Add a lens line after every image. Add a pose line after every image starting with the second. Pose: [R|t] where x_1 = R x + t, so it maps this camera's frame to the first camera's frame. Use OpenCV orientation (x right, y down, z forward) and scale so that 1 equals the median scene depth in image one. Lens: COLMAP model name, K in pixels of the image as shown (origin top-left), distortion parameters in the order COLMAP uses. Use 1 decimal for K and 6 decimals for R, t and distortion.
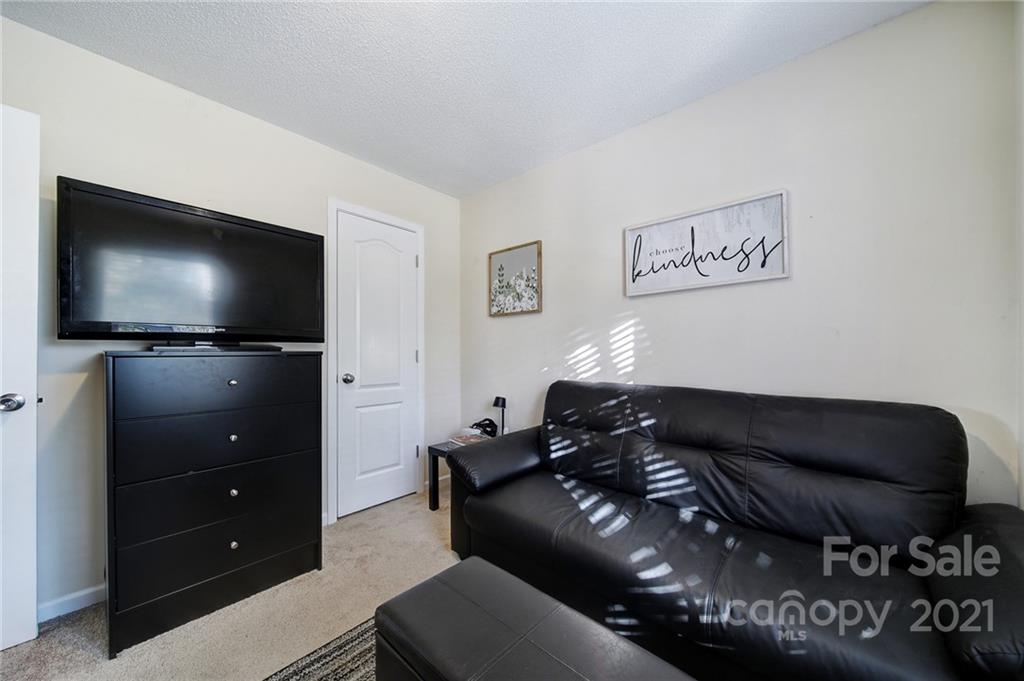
lens RADIAL K [[361.1, 0, 508.8], [0, 361.1, 351.2], [0, 0, 1]] dist [-0.006045, -0.000519]
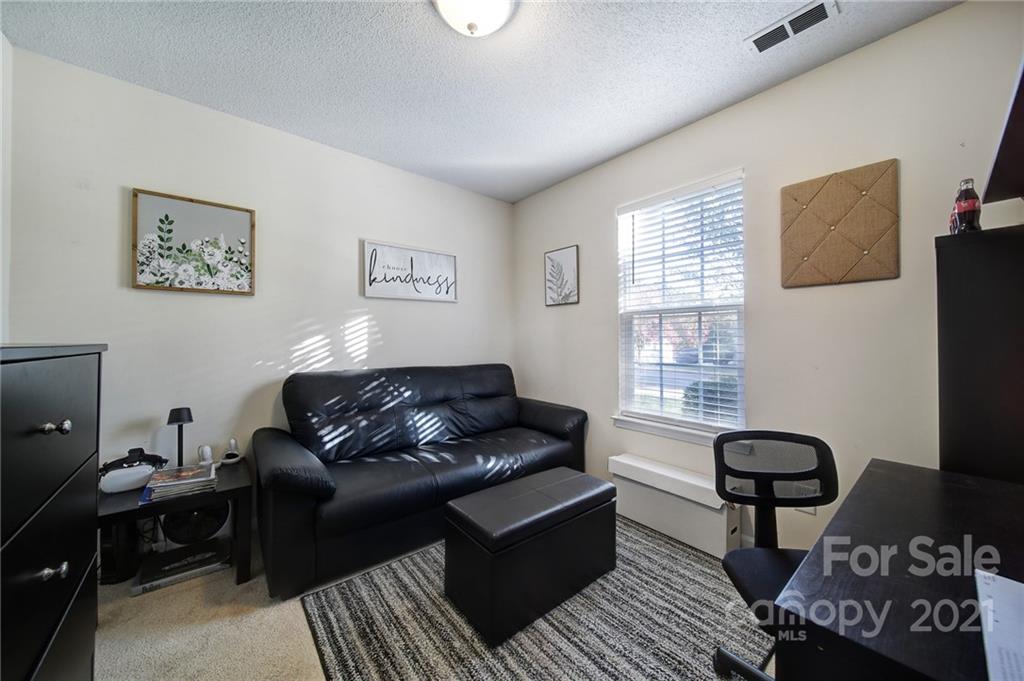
lens RADIAL K [[361.1, 0, 508.5], [0, 361.1, 337.0], [0, 0, 1]] dist [-0.006045, -0.000519]
pose [[0.158040, 0.012916, 0.987348, -0.725772], [0.000744, 0.999913, -0.013199, -0.000436], [-0.987432, 0.002820, 0.158016, 0.317505]]
